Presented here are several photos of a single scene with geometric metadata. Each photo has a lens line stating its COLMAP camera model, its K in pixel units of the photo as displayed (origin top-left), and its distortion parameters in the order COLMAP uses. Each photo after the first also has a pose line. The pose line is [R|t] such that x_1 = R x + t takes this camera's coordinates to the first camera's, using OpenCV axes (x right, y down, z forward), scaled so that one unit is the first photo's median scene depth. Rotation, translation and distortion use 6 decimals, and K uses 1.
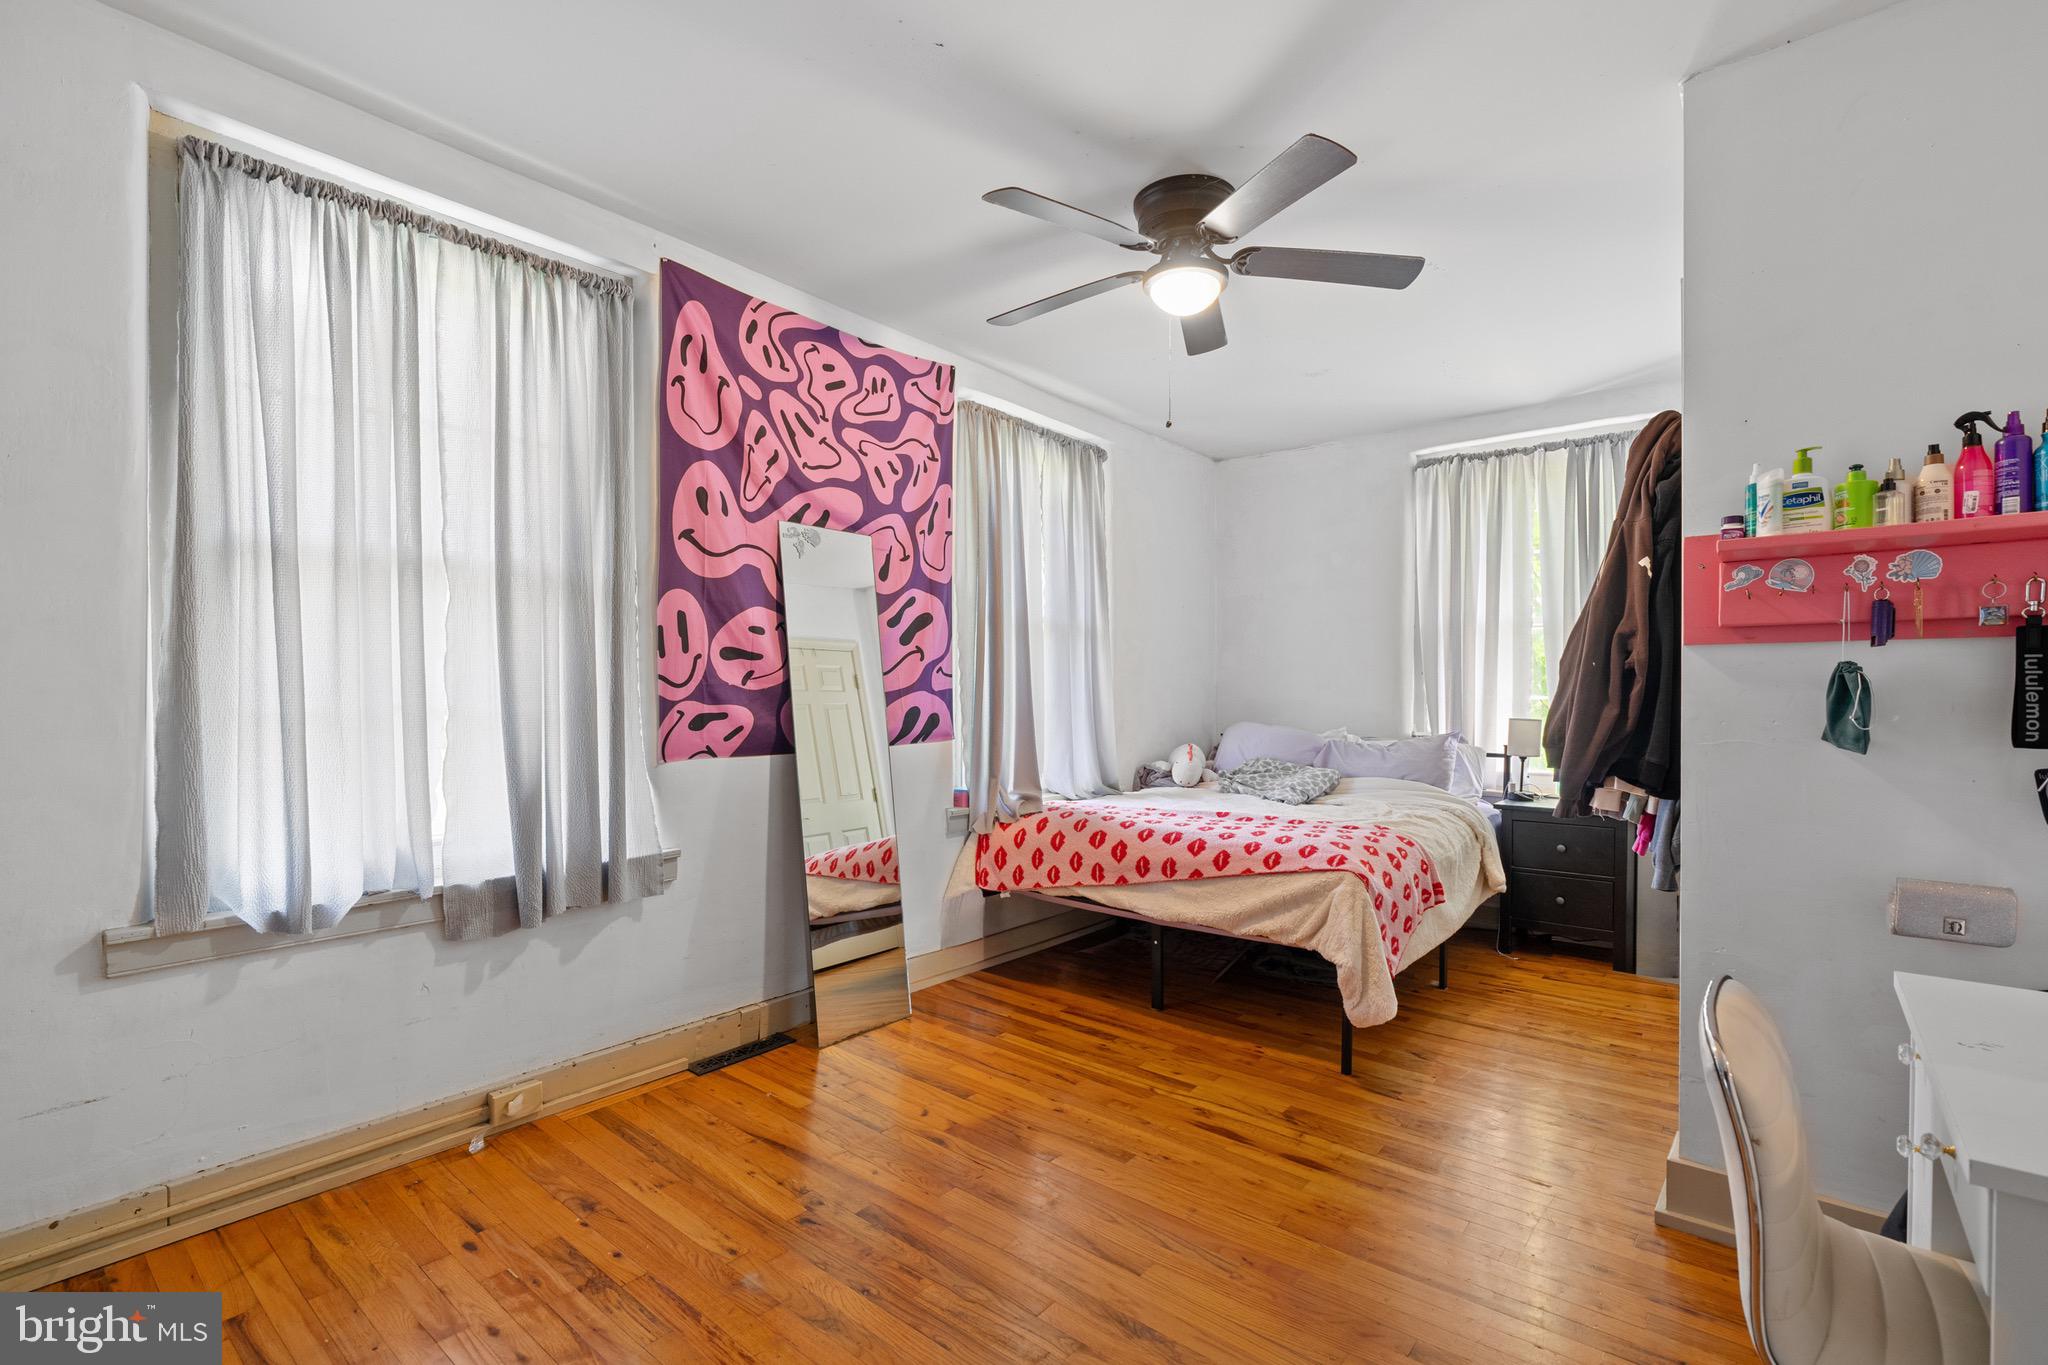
lens RADIAL K [[946.9, 0, 1039.3], [0, 946.9, 693.1], [0, 0, 1]] dist [-0.006683, 0.000785]
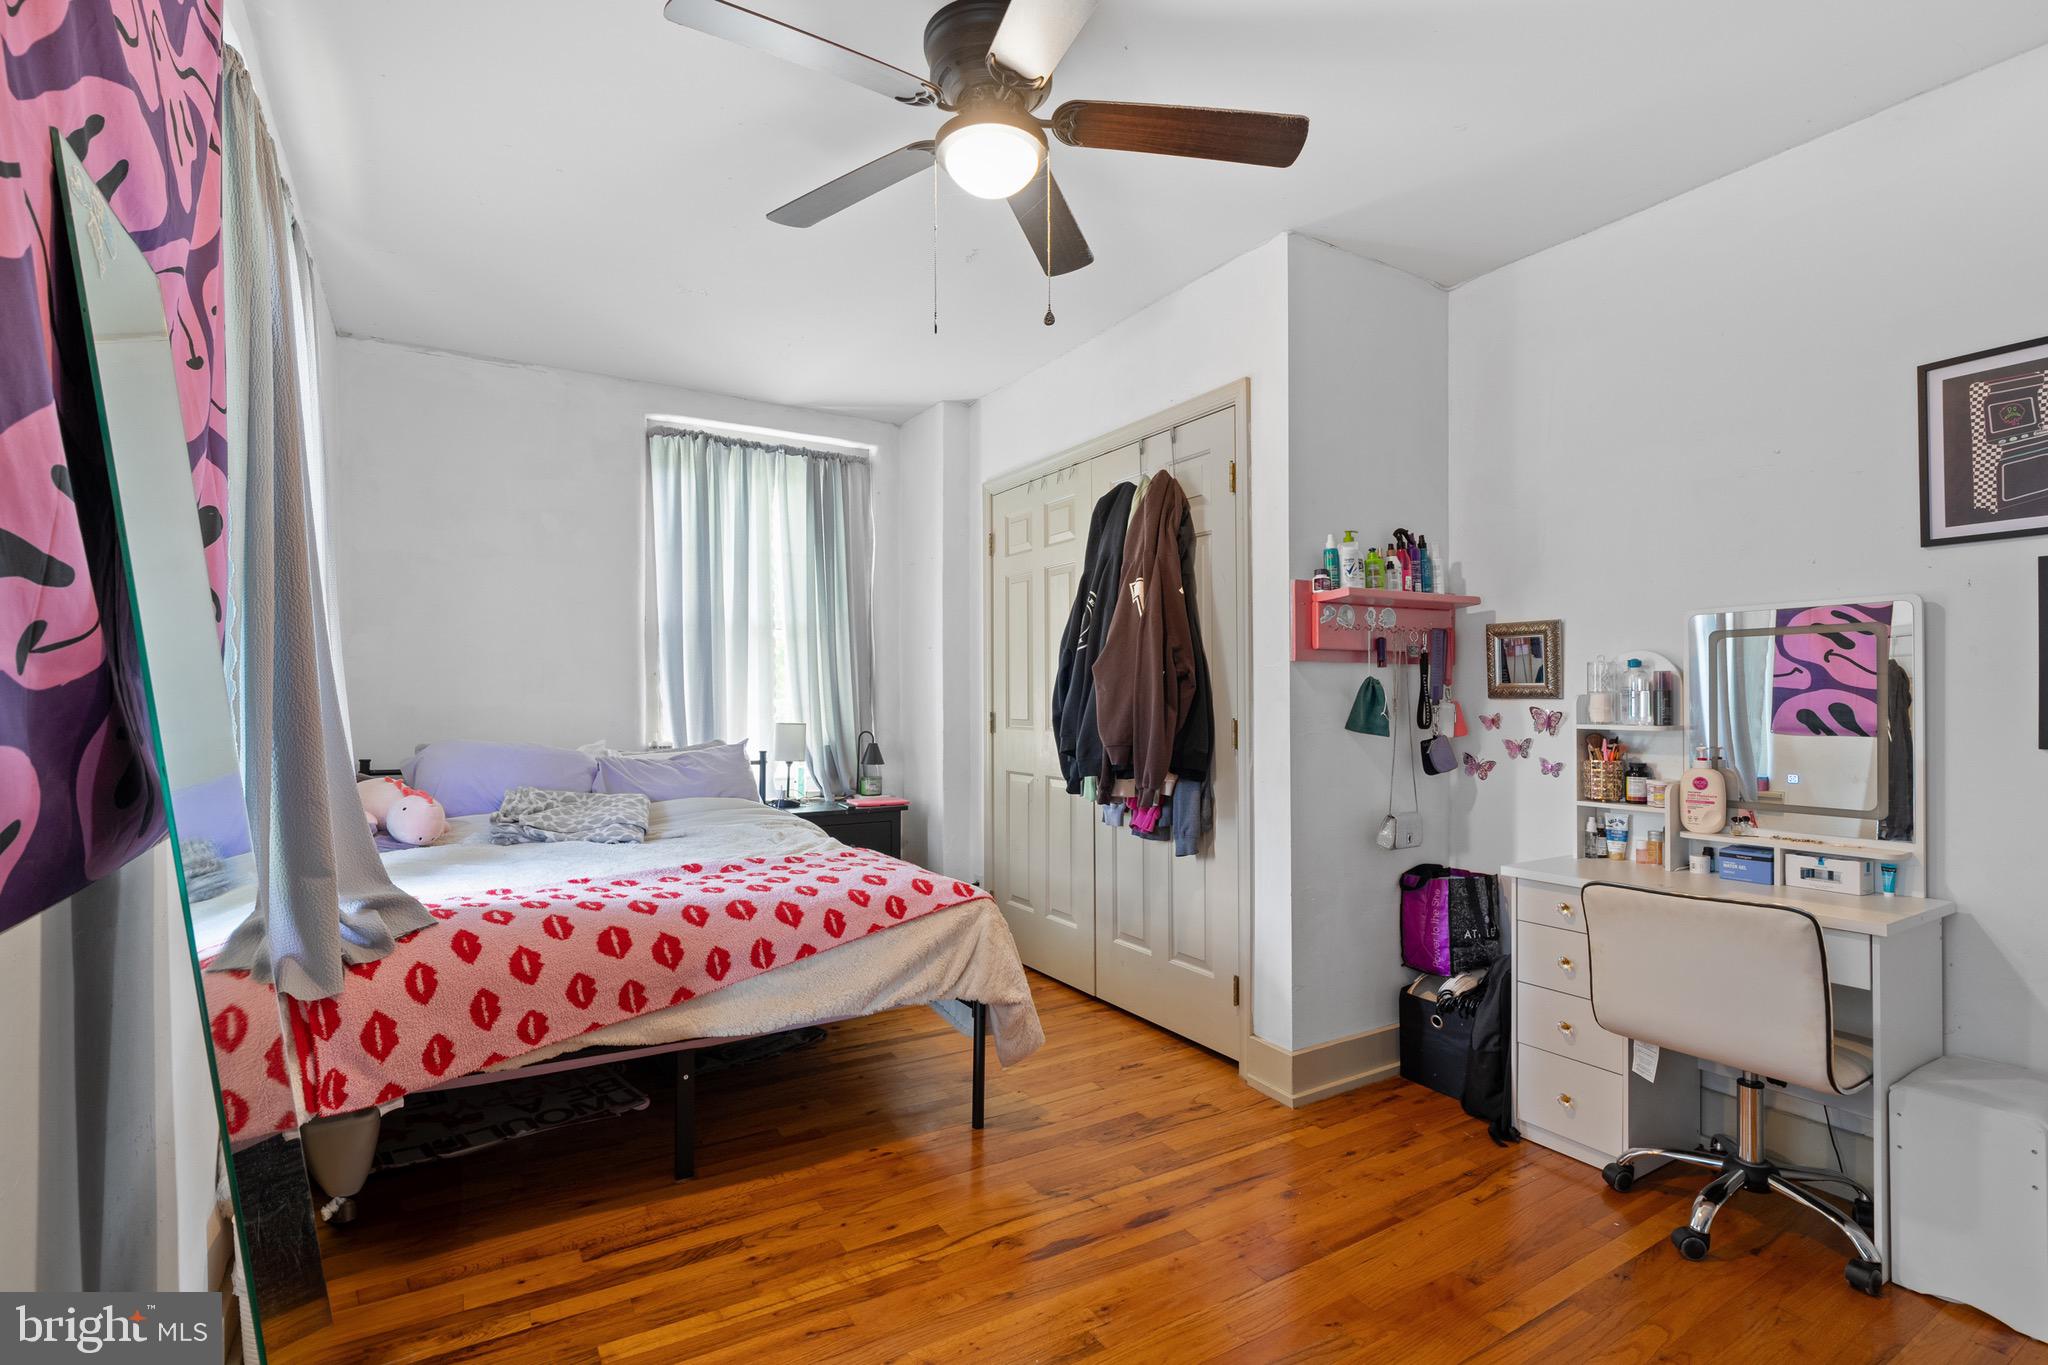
lens RADIAL K [[946.9, 0, 1032.2], [0, 946.9, 692.3], [0, 0, 1]] dist [-0.006683, 0.000785]
pose [[0.327753, 0.003718, 0.944756, -0.431805], [-0.000128, 0.999992, -0.003891, -0.001203], [-0.944763, 0.001155, 0.327751, 0.574731]]
